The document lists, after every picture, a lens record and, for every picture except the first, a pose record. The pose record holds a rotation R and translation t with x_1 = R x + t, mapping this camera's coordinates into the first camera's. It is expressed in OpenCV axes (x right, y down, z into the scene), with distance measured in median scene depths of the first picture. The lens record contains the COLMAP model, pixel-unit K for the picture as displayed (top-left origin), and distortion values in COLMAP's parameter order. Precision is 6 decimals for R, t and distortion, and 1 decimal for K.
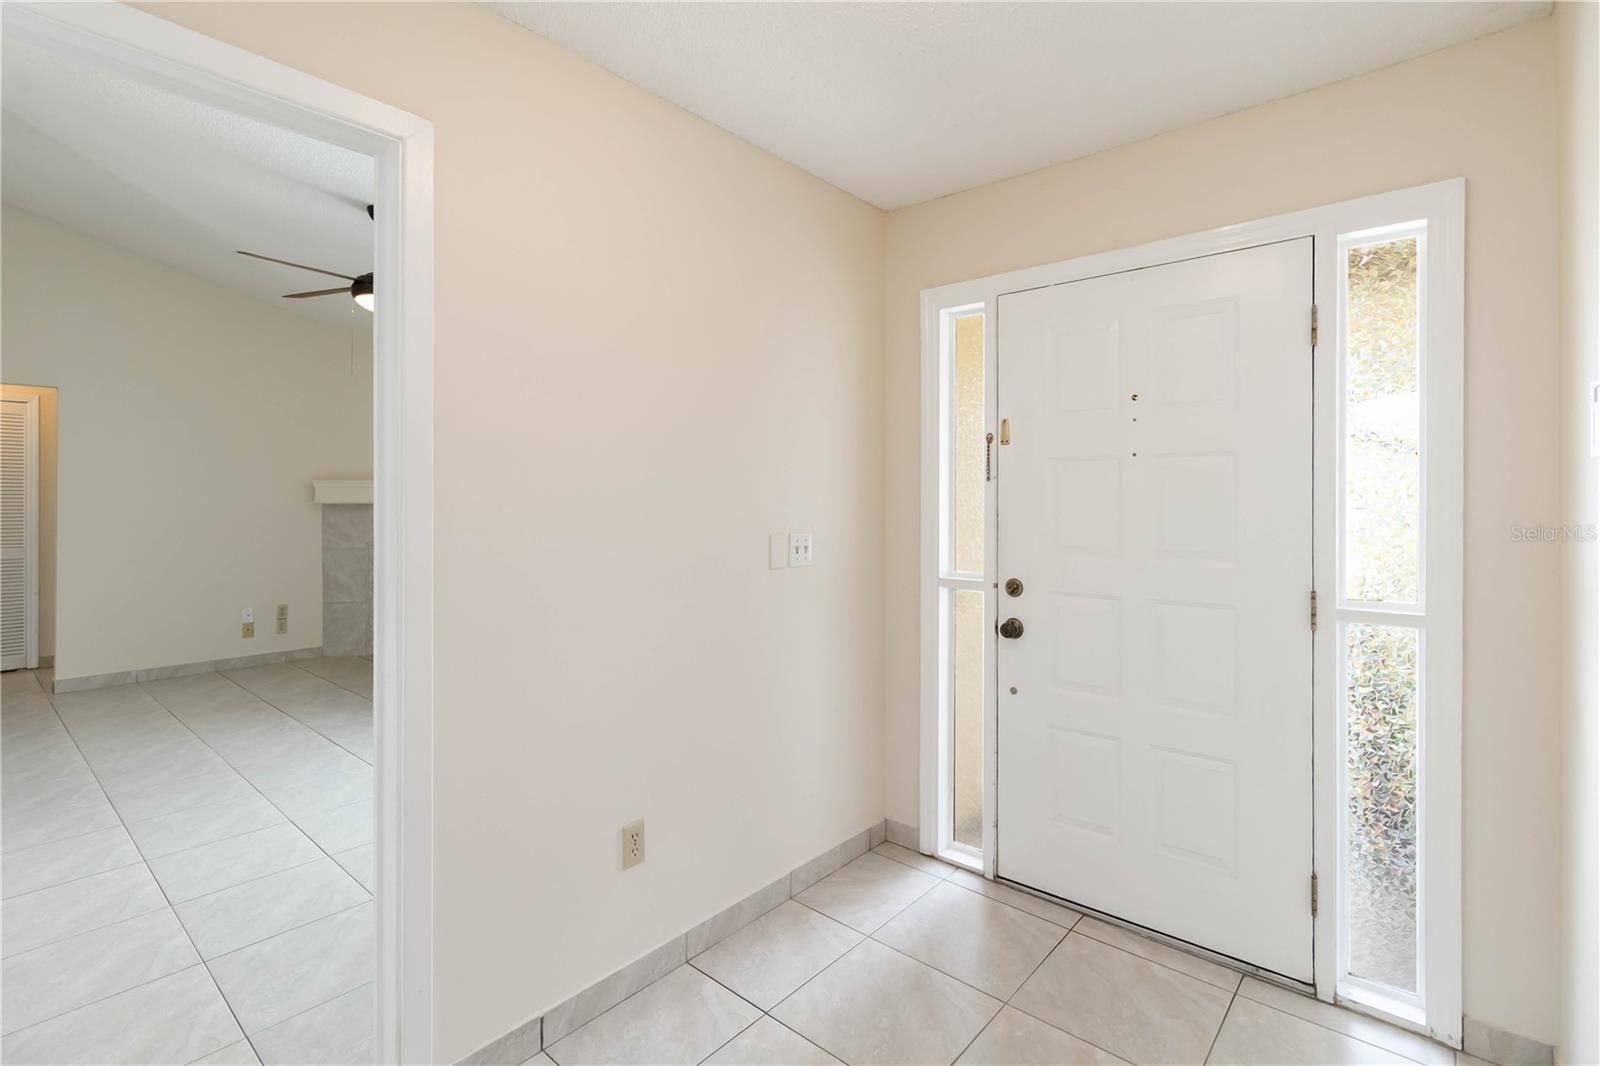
lens RADIAL K [[744.8, 0, 788.2], [0, 744.8, 512.0], [0, 0, 1]] dist [0.034919, 0.001441]
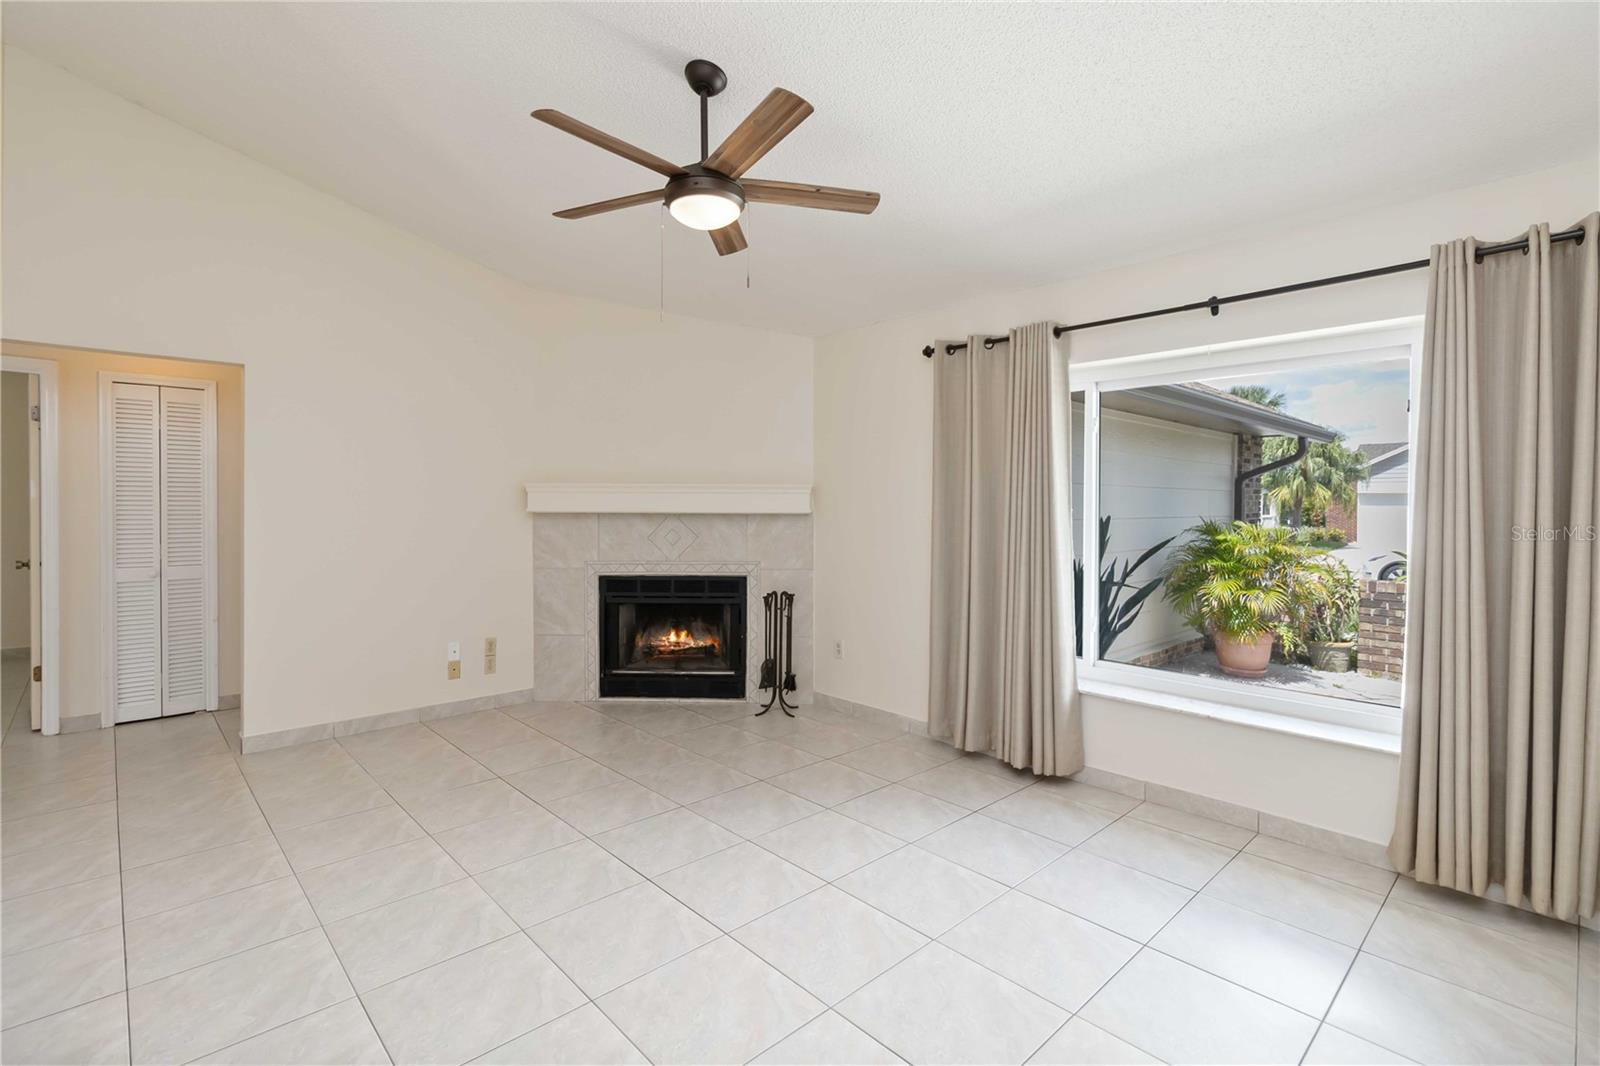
lens RADIAL K [[744.8, 0, 801.7], [0, 744.8, 520.4], [0, 0, 1]] dist [0.034919, 0.001441]
pose [[0.995877, 0.004256, -0.090611, -0.268686], [-0.003794, 0.999979, 0.005270, -0.007624], [0.090632, -0.004905, 0.995872, 0.238041]]
